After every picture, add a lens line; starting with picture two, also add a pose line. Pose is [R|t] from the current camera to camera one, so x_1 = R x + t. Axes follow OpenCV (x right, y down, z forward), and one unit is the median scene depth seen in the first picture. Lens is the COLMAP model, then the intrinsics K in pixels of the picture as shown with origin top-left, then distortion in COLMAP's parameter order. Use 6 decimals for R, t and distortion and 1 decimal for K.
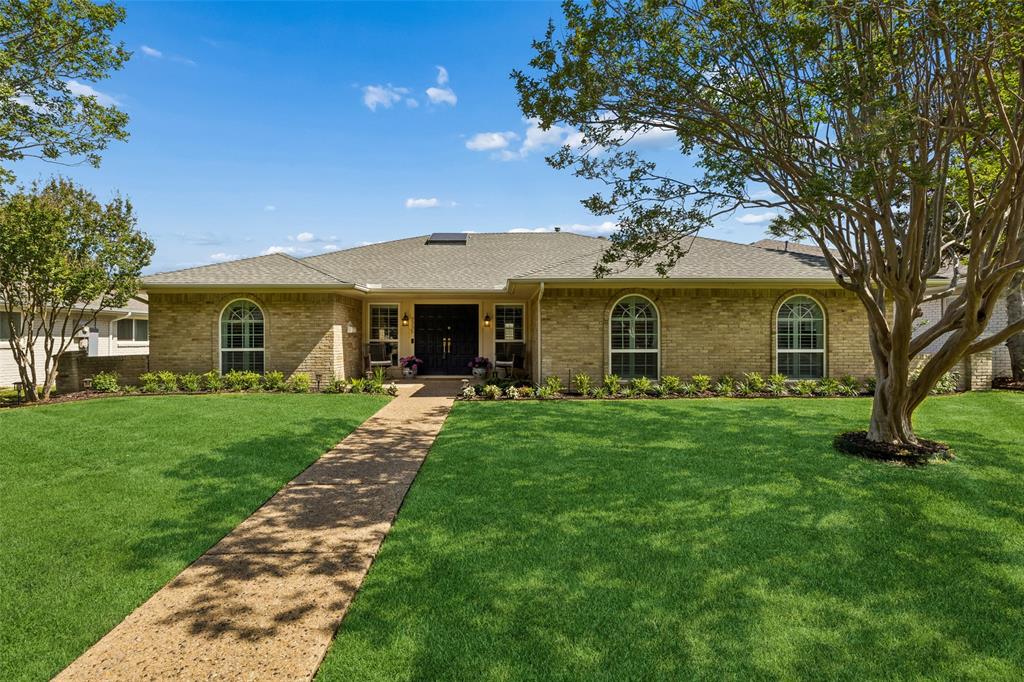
lens RADIAL K [[525.8, 0, 508.1], [0, 525.8, 330.0], [0, 0, 1]] dist [0.000431, -0.000058]
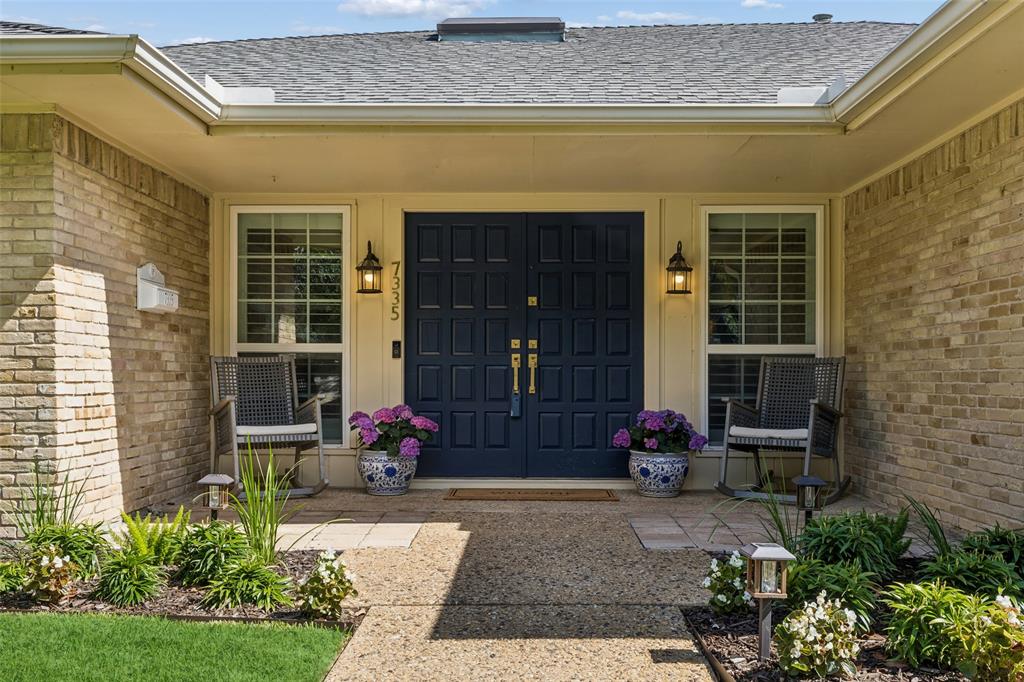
lens RADIAL K [[1064.4, 0, 510.7], [0, 1064.4, 347.2], [0, 0, 1]] dist [0.013628, 0.000000]
pose [[0.999178, -0.002044, -0.040485, -0.102342], [0.001617, 0.999943, -0.010576, 0.025499], [0.040505, 0.010502, 0.999124, 0.463824]]
